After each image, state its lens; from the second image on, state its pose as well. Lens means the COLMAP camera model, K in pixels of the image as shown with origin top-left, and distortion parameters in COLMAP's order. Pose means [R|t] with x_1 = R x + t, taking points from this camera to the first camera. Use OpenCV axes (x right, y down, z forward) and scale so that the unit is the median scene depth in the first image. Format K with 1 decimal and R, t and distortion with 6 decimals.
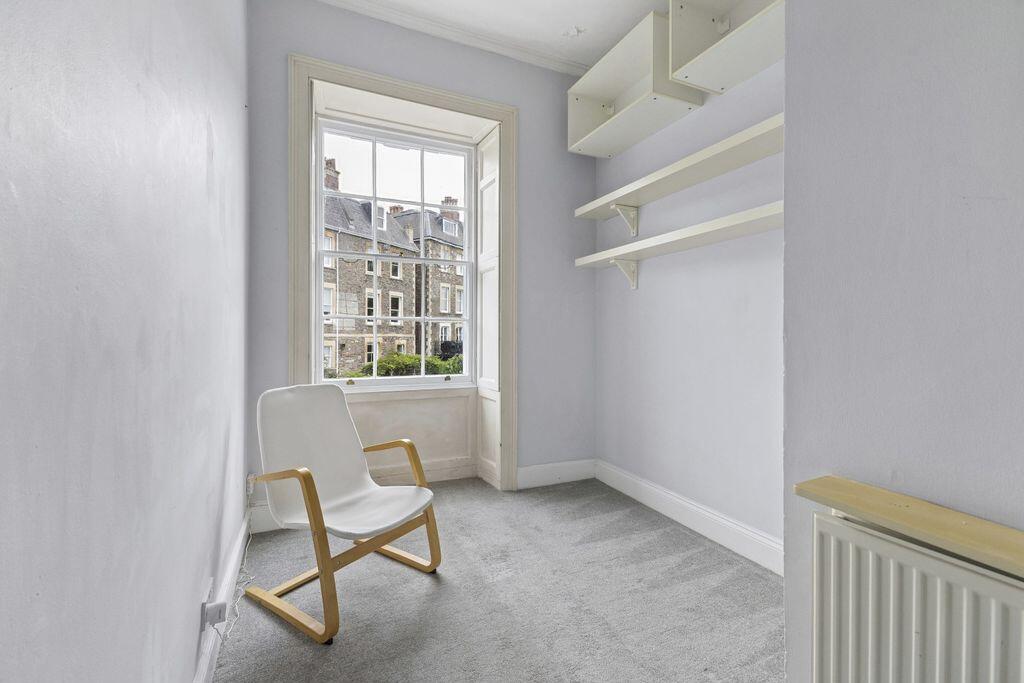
lens RADIAL K [[441.3, 0, 511.3], [0, 441.3, 335.9], [0, 0, 1]] dist [0.003822, 0.000680]
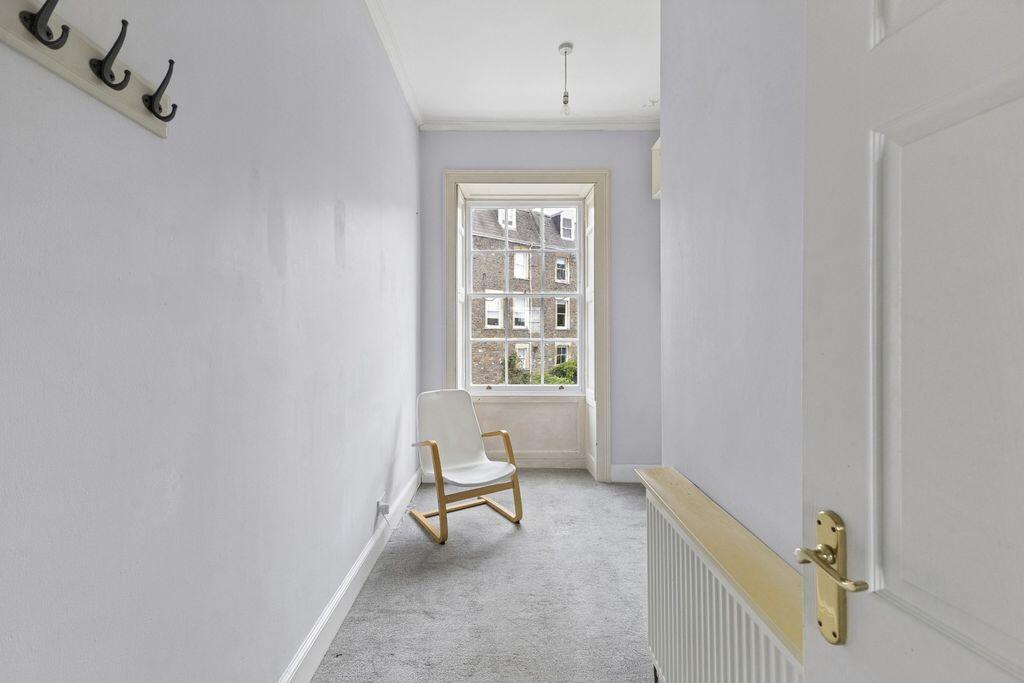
lens RADIAL K [[441.3, 0, 510.3], [0, 441.3, 338.5], [0, 0, 1]] dist [0.003822, 0.000680]
pose [[0.905236, -0.001069, -0.424909, 0.284073], [0.002172, 0.999995, 0.002112, -0.051872], [0.424905, -0.002835, 0.905234, -0.221803]]
